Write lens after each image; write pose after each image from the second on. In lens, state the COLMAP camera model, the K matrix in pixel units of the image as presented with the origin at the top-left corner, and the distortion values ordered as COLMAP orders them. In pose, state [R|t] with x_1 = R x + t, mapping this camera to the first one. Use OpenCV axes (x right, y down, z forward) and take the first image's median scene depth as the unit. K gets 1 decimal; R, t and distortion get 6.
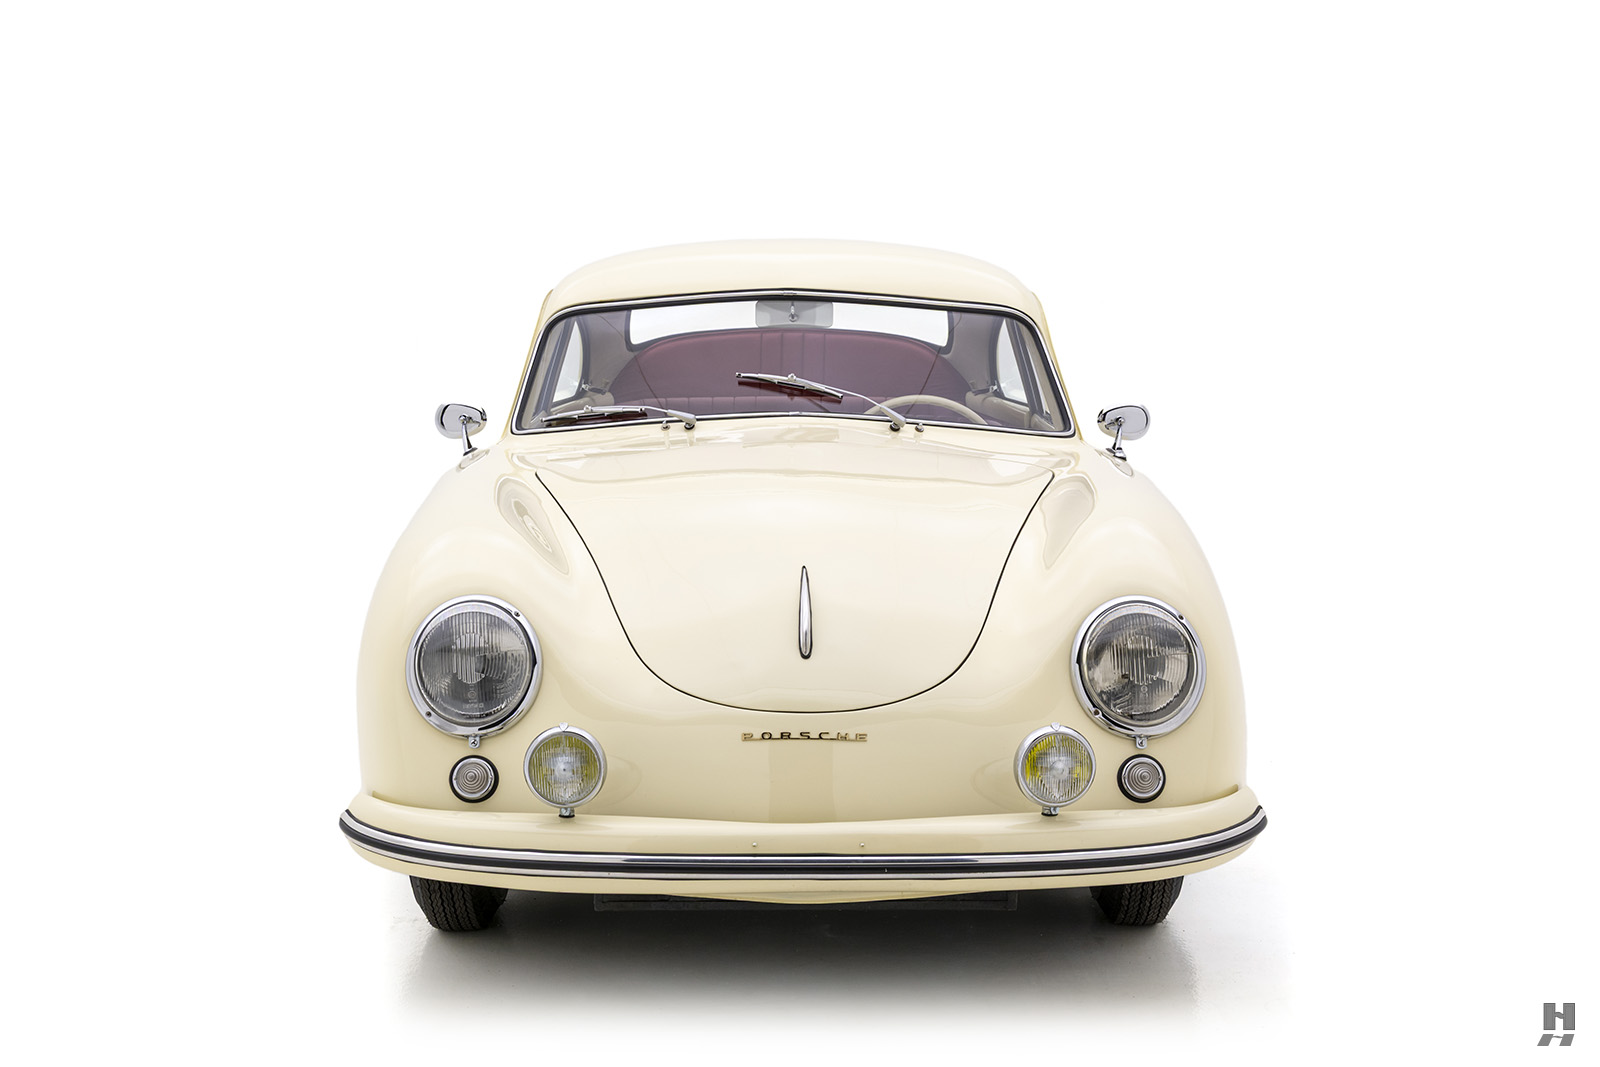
lens RADIAL K [[2862.0, 0, 800.0], [0, 2862.0, 533.5], [0, 0, 1]] dist [-0.018685, -0.027969]
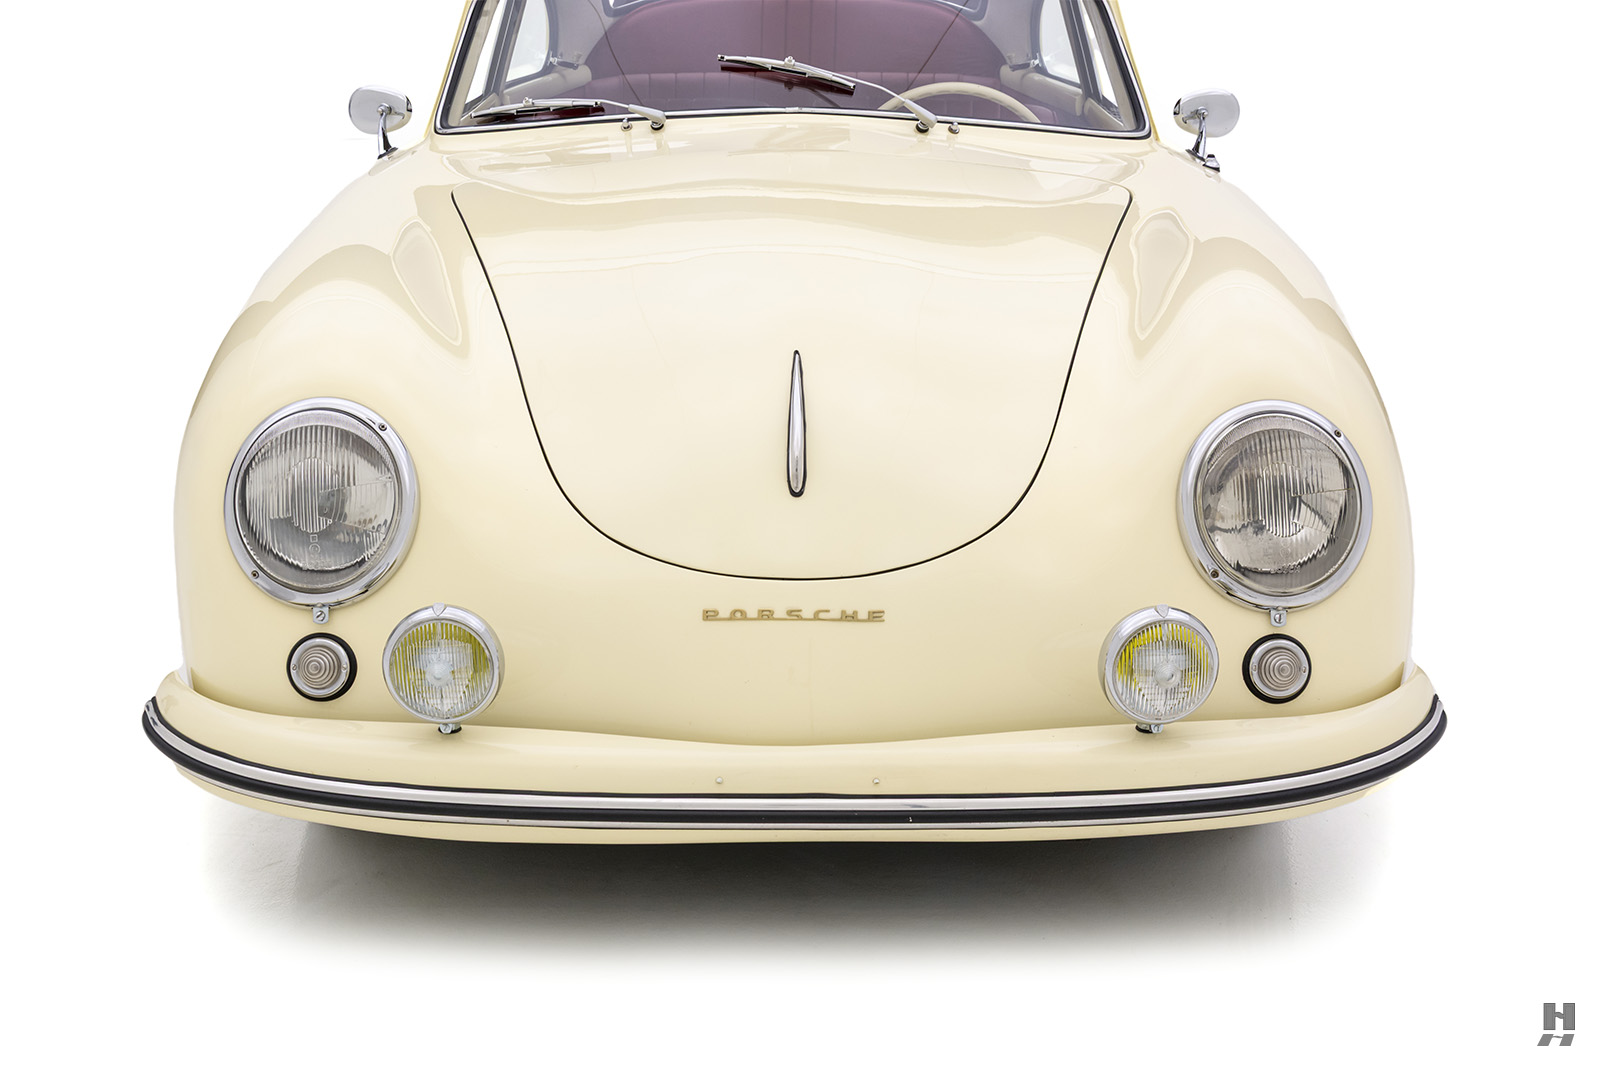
lens RADIAL K [[2313.0, 0, 800.0], [0, 2313.0, 533.5], [0, 0, 1]] dist [-0.021122, 0.004137]
pose [[0.999932, 0.003455, -0.011102, 0.007492], [-0.001550, 0.985912, 0.167258, -0.033618], [0.011524, -0.167229, 0.985851, 0.366861]]
